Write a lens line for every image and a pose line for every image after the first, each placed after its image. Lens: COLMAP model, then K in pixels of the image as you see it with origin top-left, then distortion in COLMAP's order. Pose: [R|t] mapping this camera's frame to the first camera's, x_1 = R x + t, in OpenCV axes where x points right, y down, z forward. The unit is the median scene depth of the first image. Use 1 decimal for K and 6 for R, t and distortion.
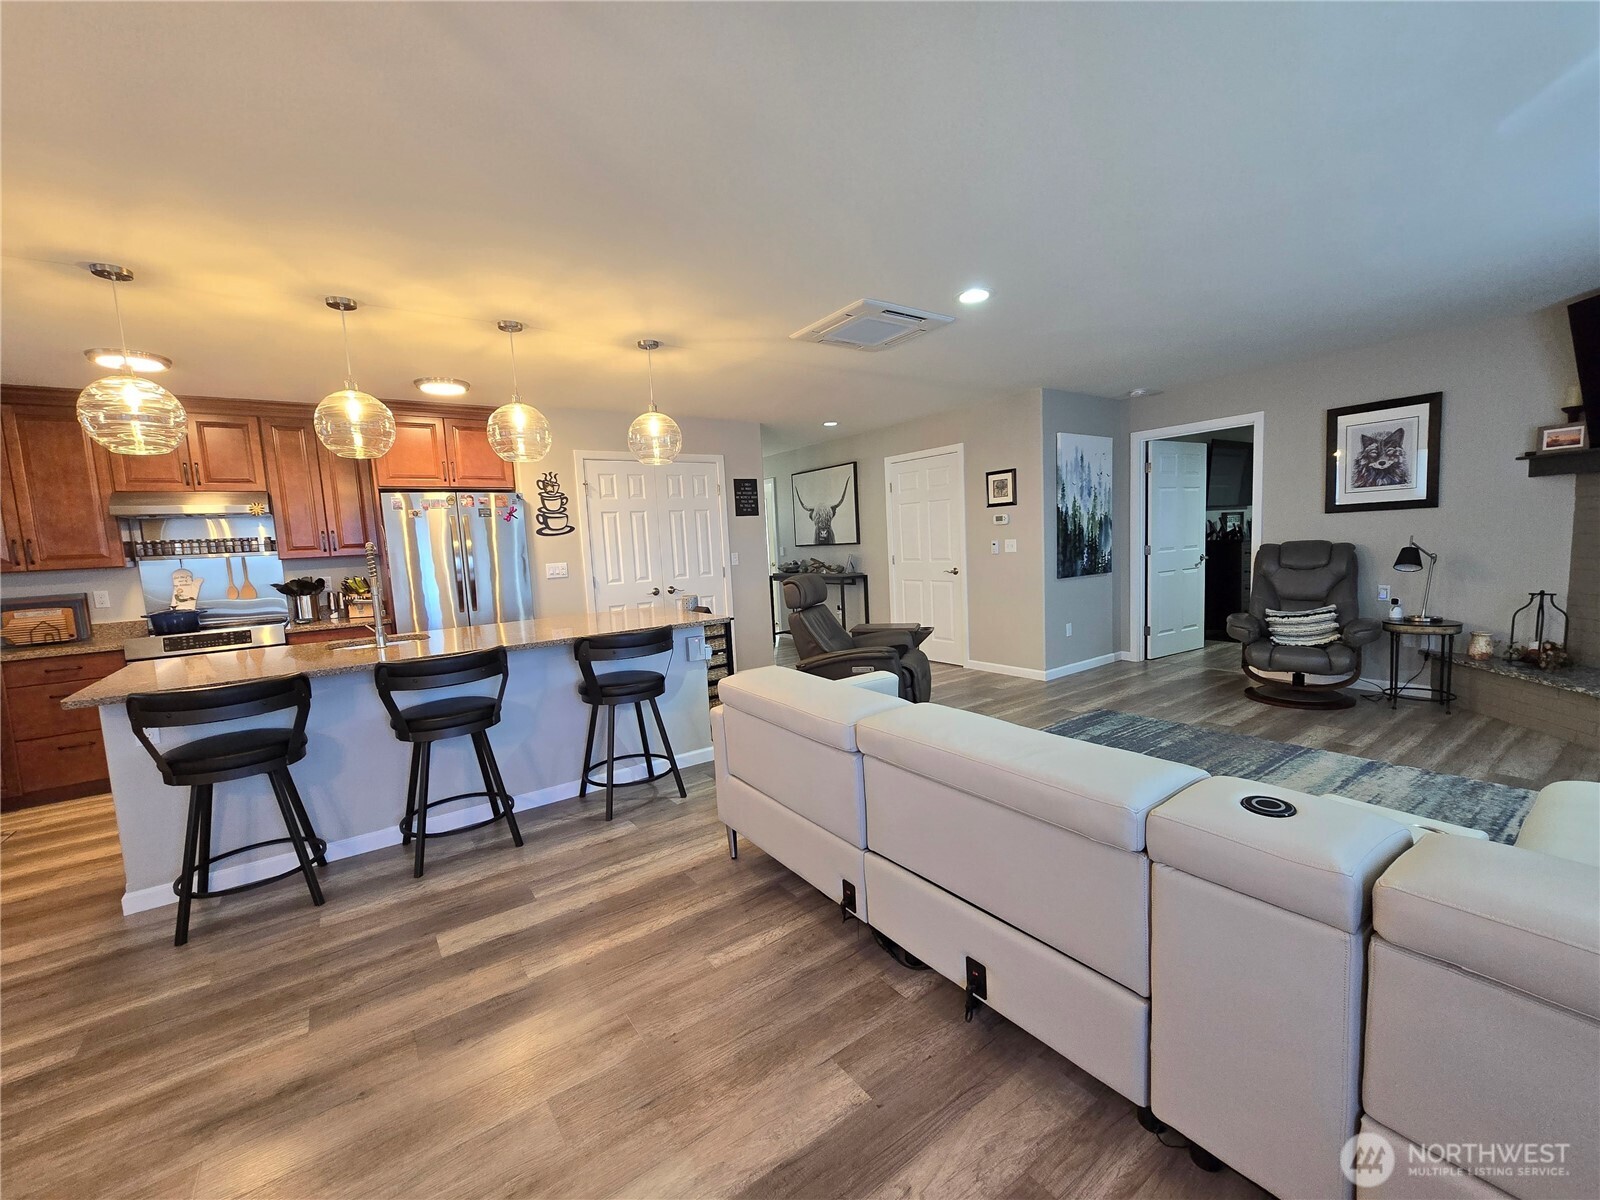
lens RADIAL K [[653.4, 0, 801.9], [0, 653.4, 612.4], [0, 0, 1]] dist [-0.000172, -0.000423]
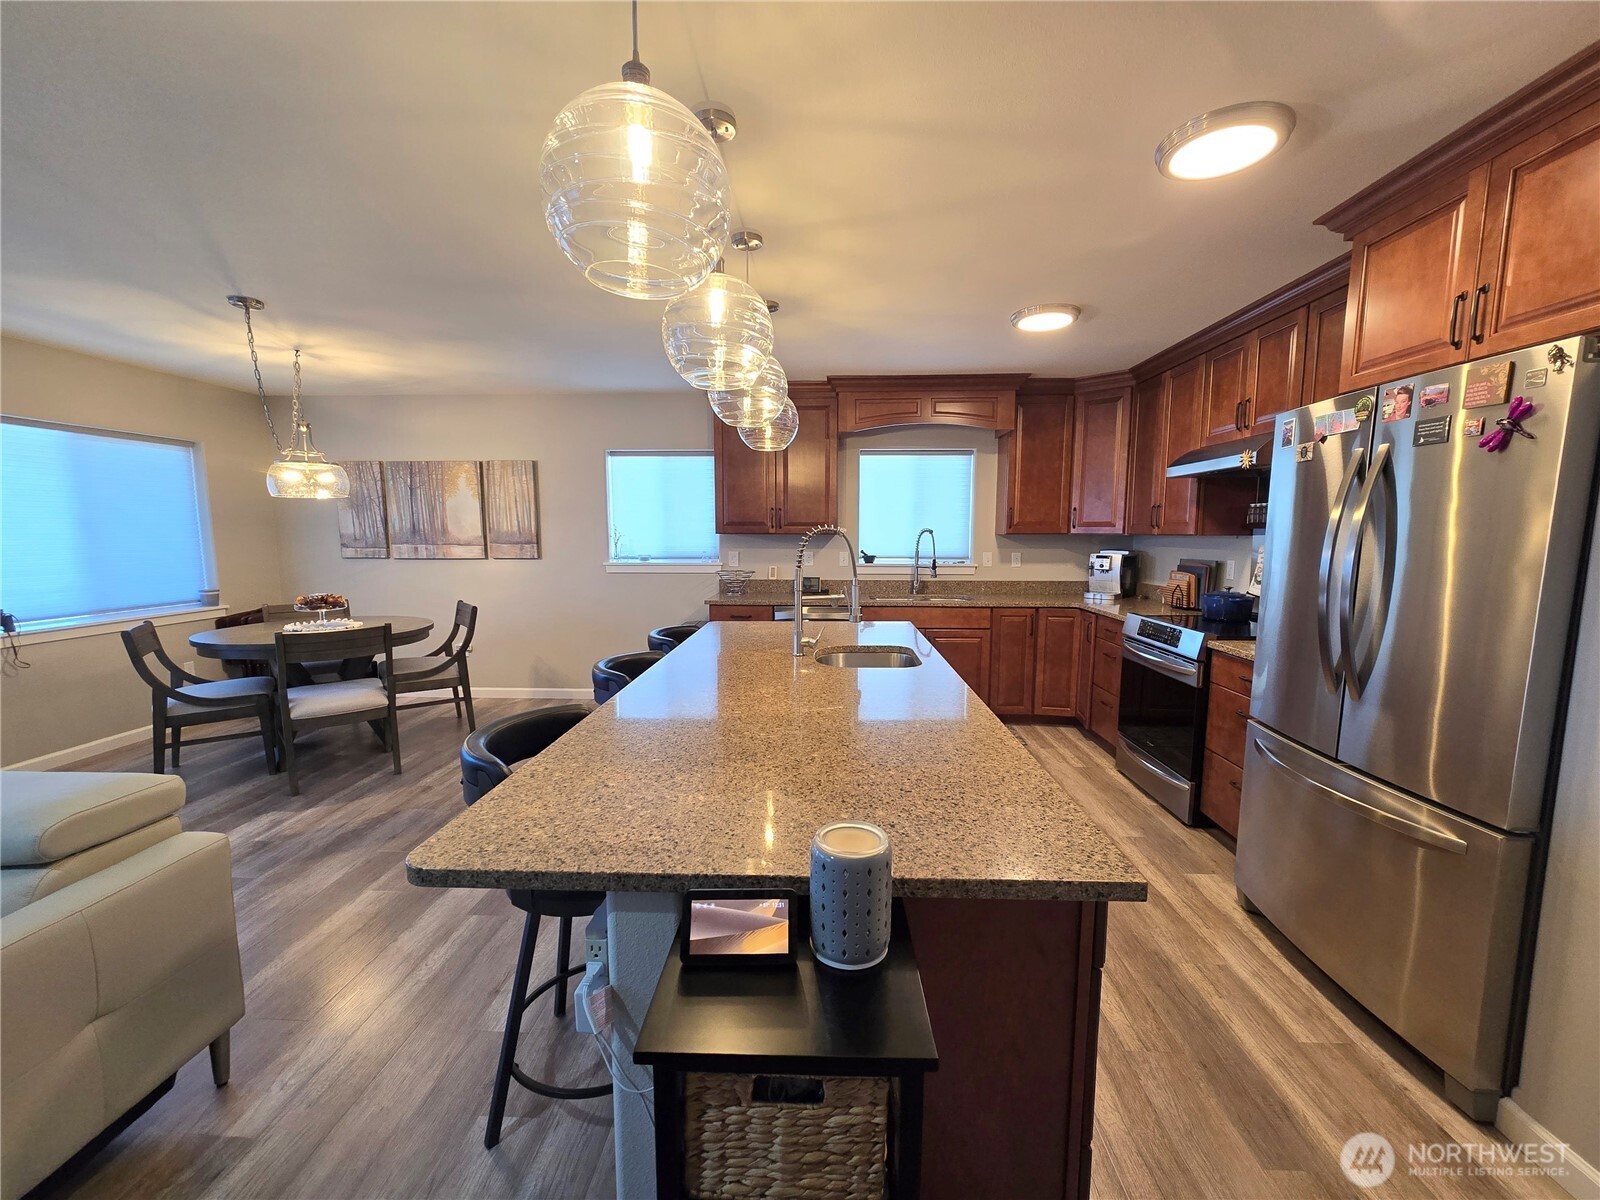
lens RADIAL K [[653.4, 0, 803.2], [0, 653.4, 607.7], [0, 0, 1]] dist [-0.000172, -0.000423]
pose [[-0.612323, 0.142314, -0.777693, -0.013470], [-0.058434, 0.972829, 0.224031, -0.111501], [0.788445, 0.182624, -0.587370, 0.885014]]
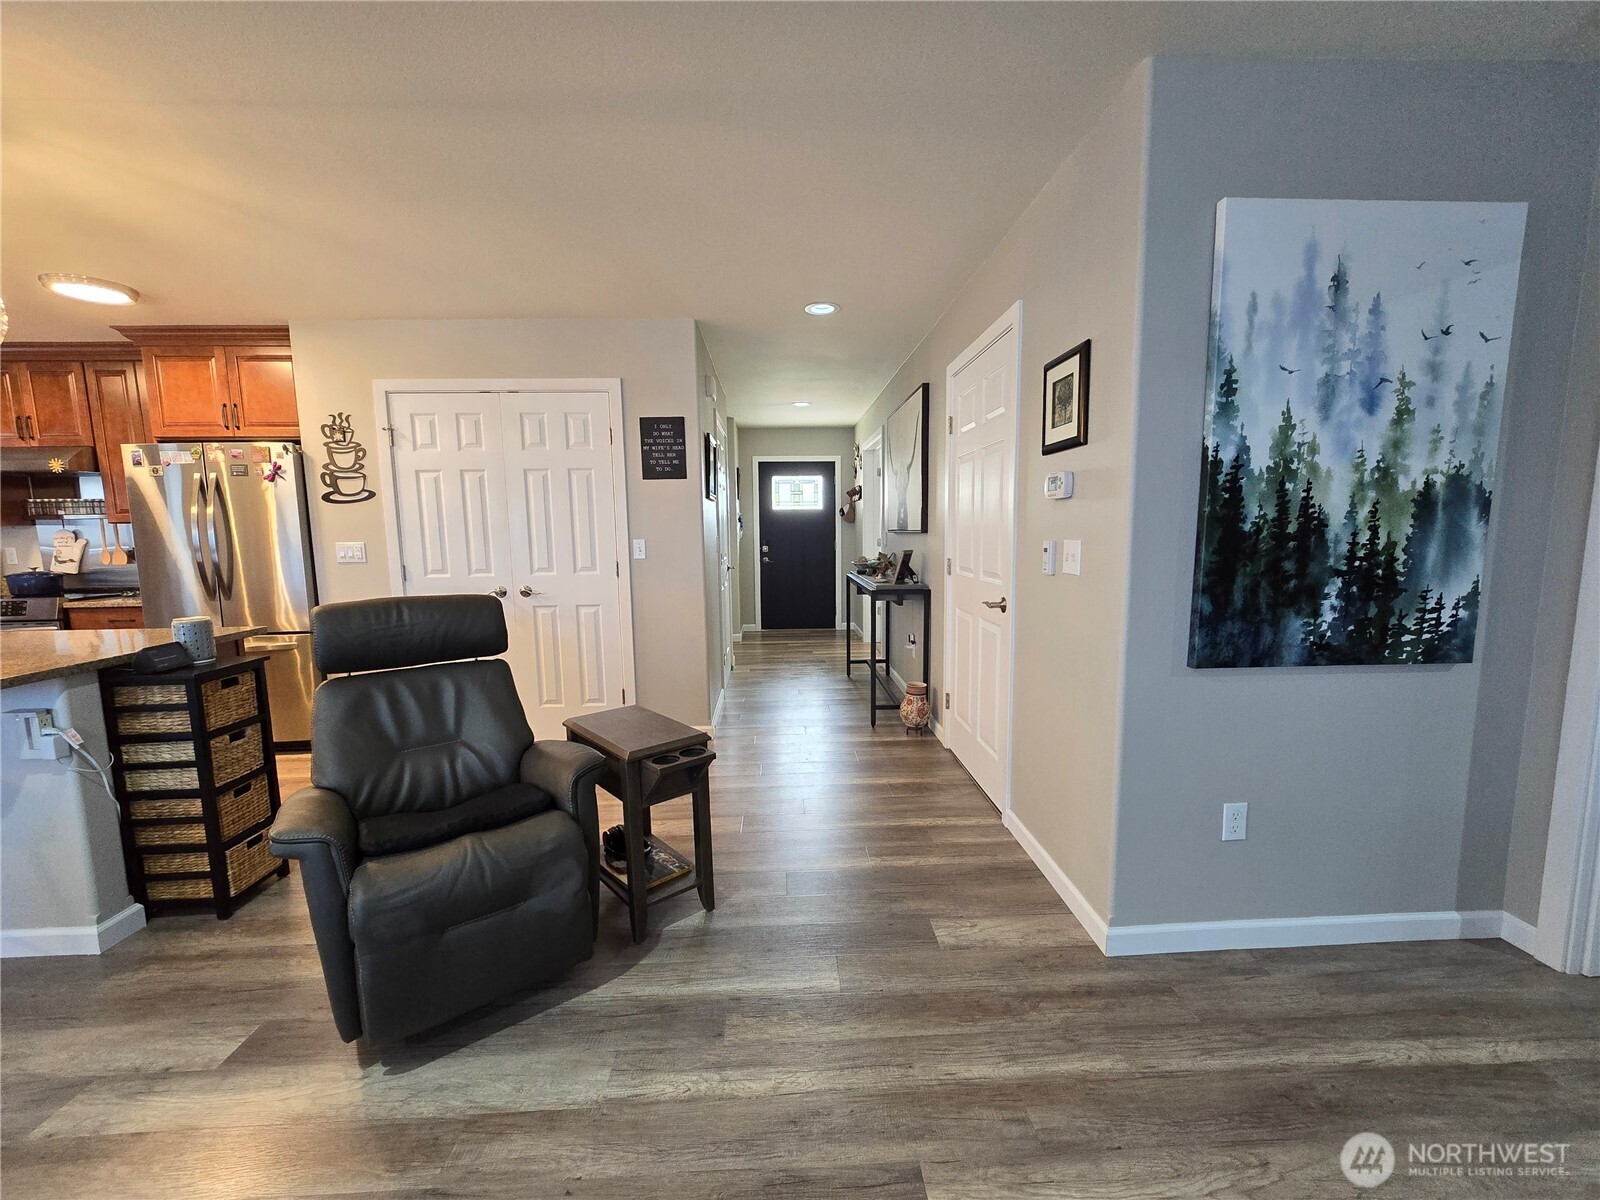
lens RADIAL K [[653.4, 0, 803.3], [0, 653.4, 609.9], [0, 0, 1]] dist [-0.000172, -0.000423]
pose [[0.838914, 0.106741, -0.533694, 0.429538], [-0.089331, 0.994286, 0.058442, -0.087863], [0.536883, -0.001353, 0.843656, 0.663158]]
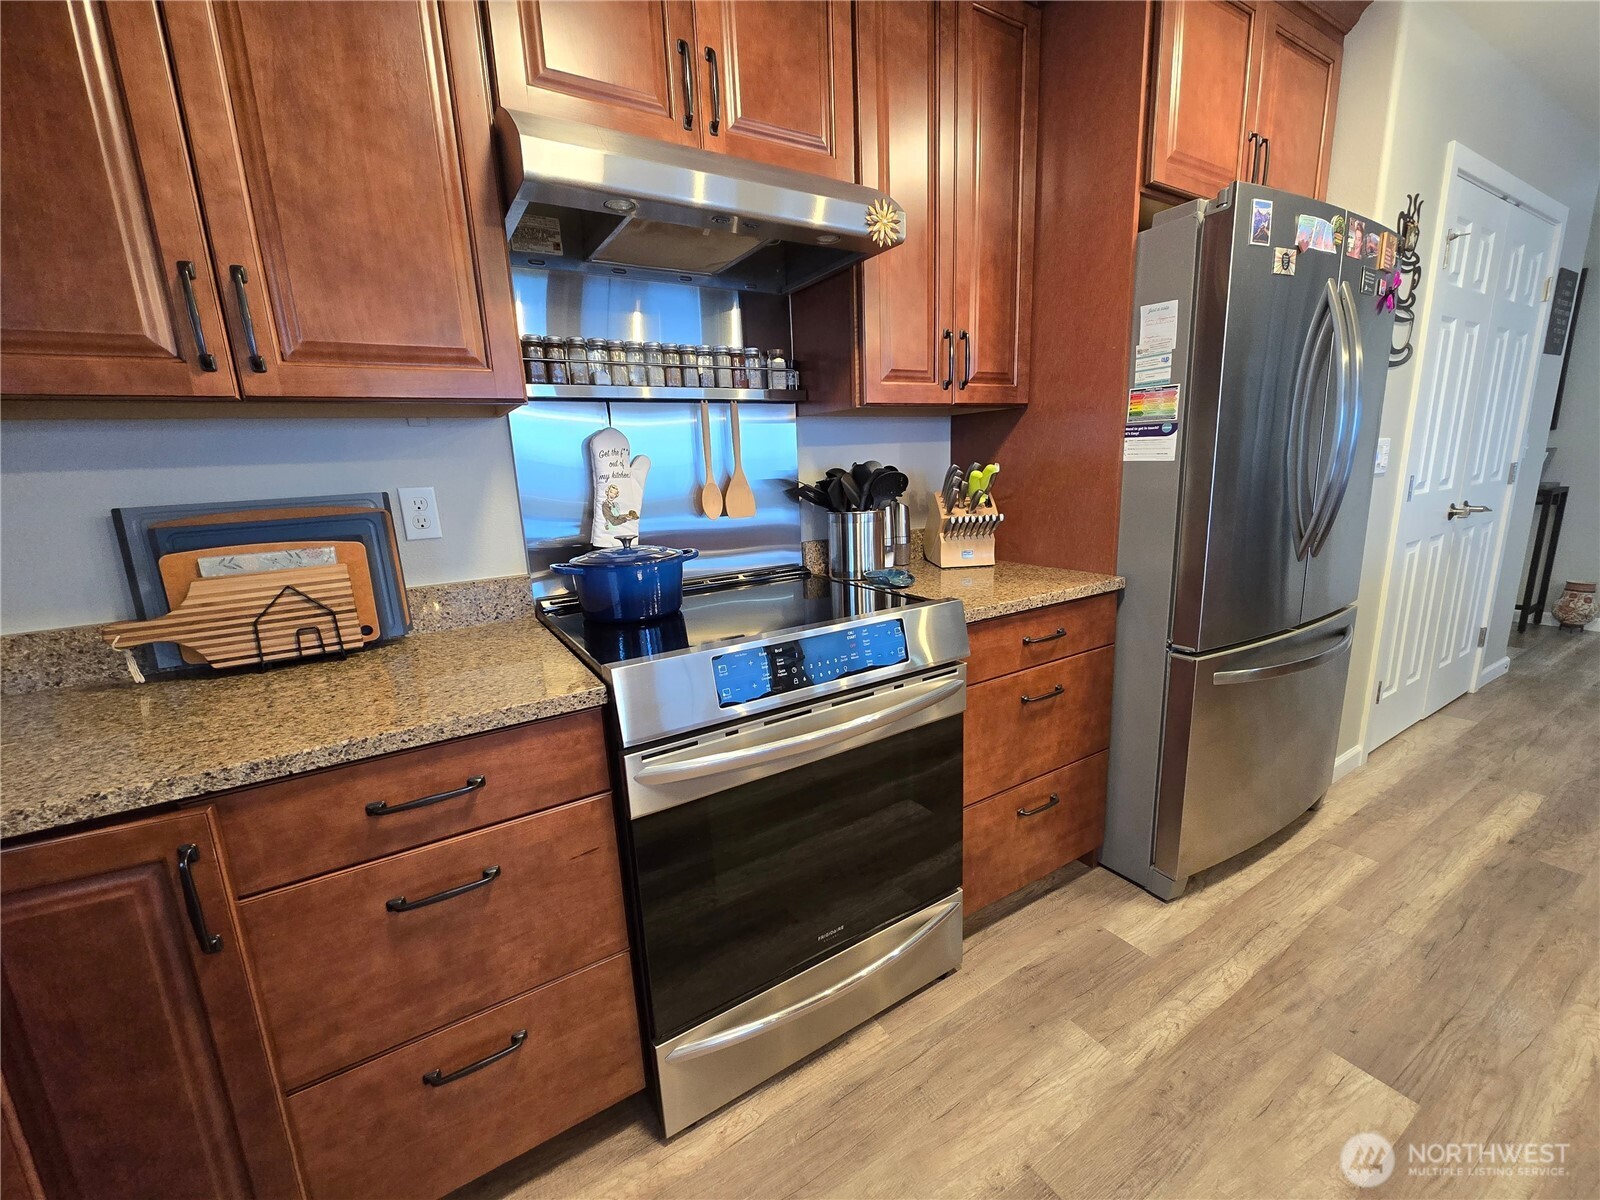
lens RADIAL K [[653.4, 0, 801.7], [0, 653.4, 614.4], [0, 0, 1]] dist [-0.000172, -0.000423]
pose [[0.997794, 0.019980, -0.063308, -0.708303], [-0.012638, 0.993364, 0.114313, -0.007869], [0.065172, -0.113261, 0.991426, 0.559684]]
